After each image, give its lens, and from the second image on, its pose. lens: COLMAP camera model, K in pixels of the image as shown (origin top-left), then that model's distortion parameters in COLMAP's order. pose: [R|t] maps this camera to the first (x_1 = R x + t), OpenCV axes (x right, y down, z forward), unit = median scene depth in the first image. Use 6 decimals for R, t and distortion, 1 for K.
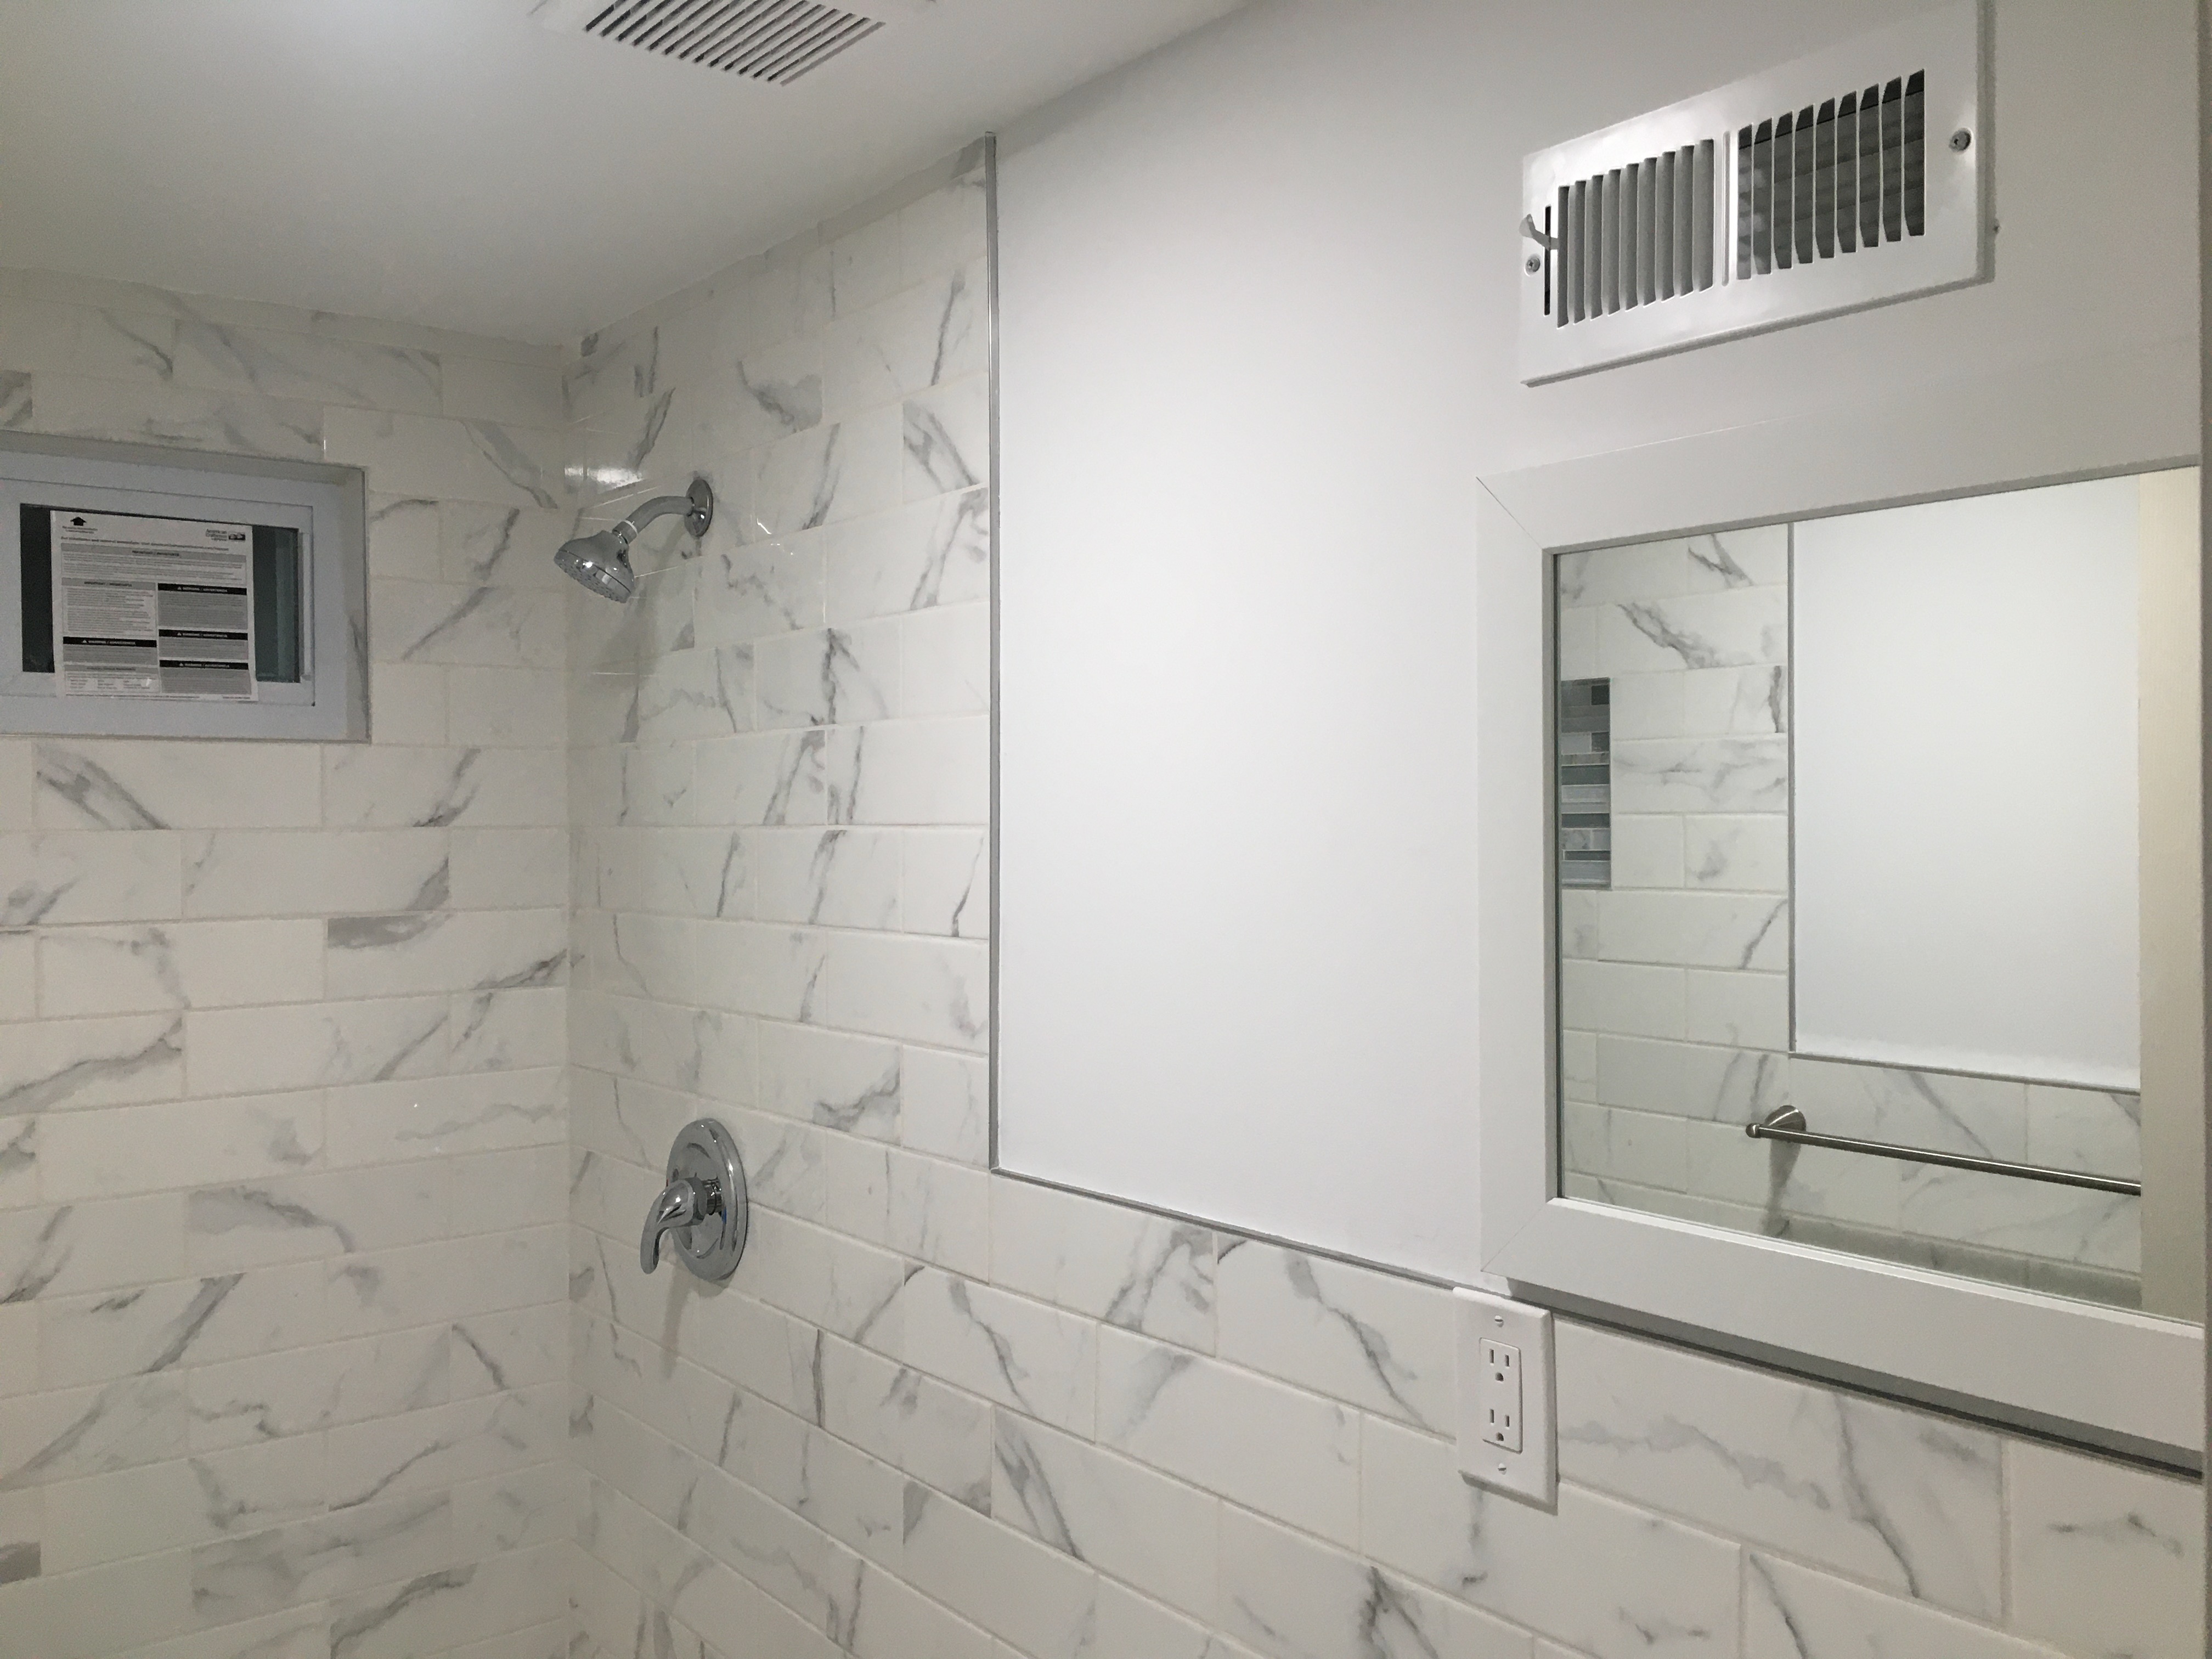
lens RADIAL K [[1871.6, 0, 1097.7], [0, 1871.6, 833.8], [0, 0, 1]] dist [0.091755, -0.130062]
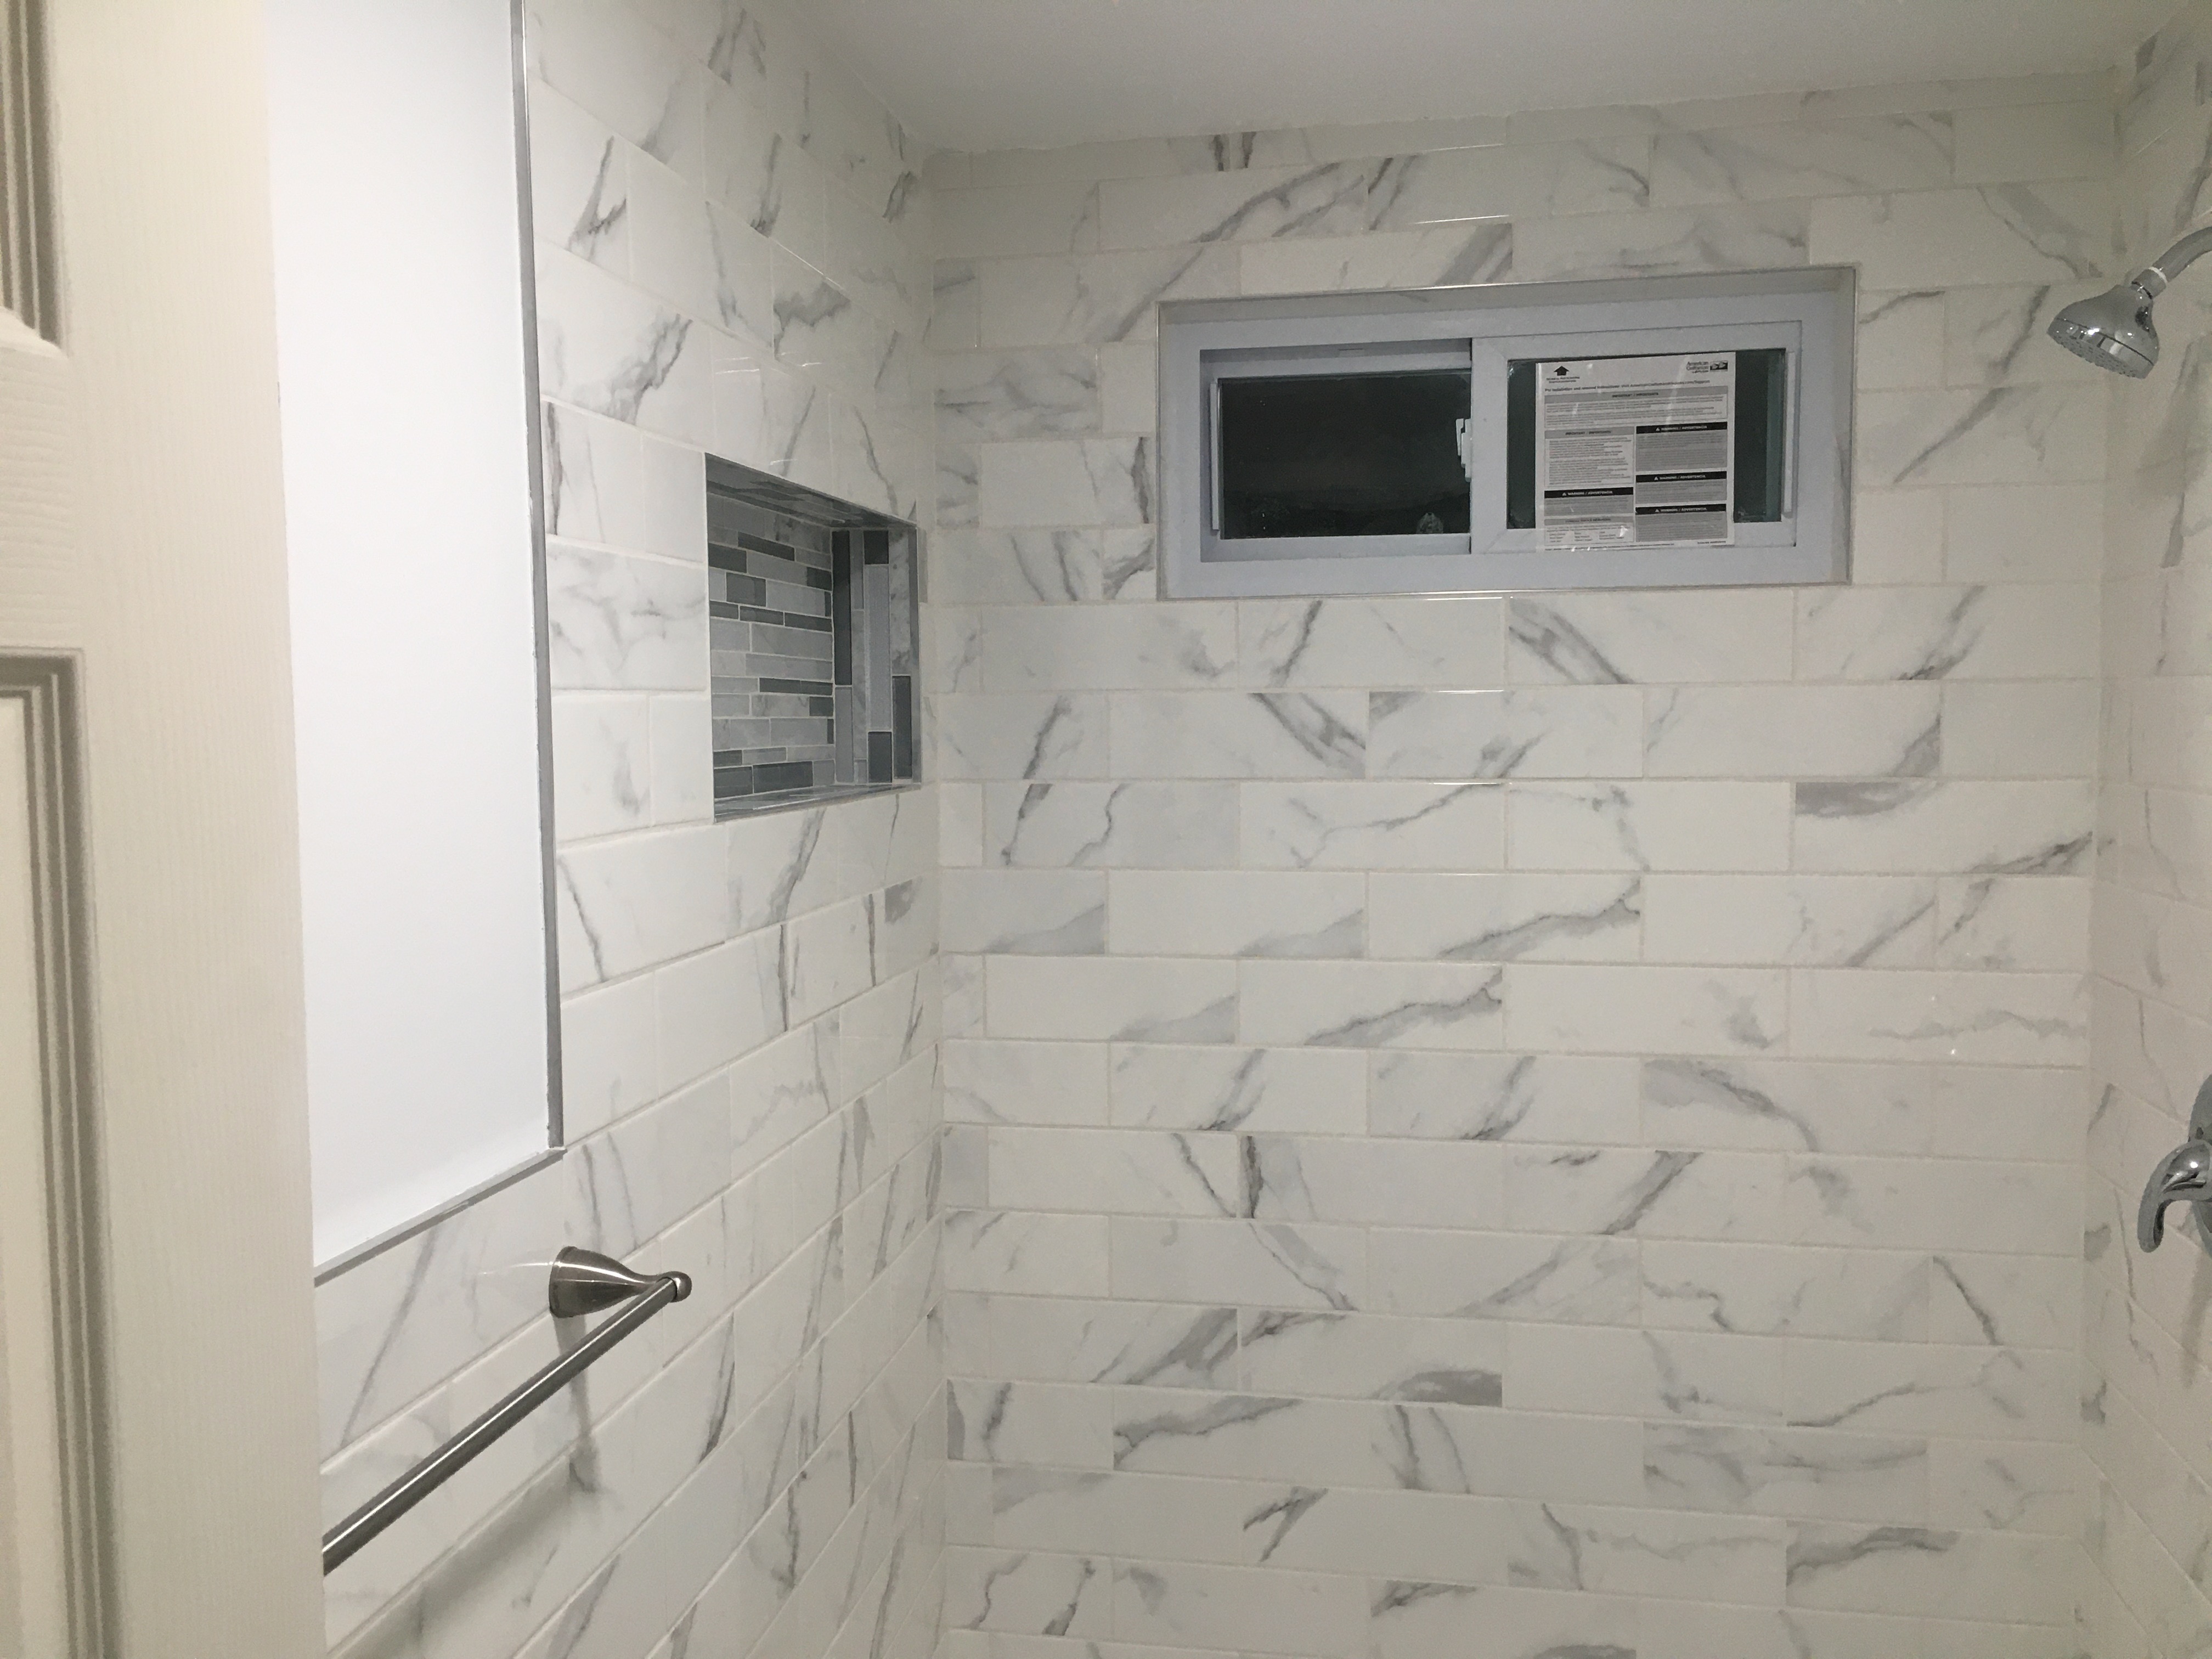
lens RADIAL K [[1871.6, 0, 1097.7], [0, 1871.6, 833.8], [0, 0, 1]] dist [0.091755, -0.130062]
pose [[0.661787, 0.052329, -0.747863, 0.048447], [-0.003473, 0.997764, 0.066741, 0.010315], [0.749684, -0.041571, 0.660489, 0.156087]]
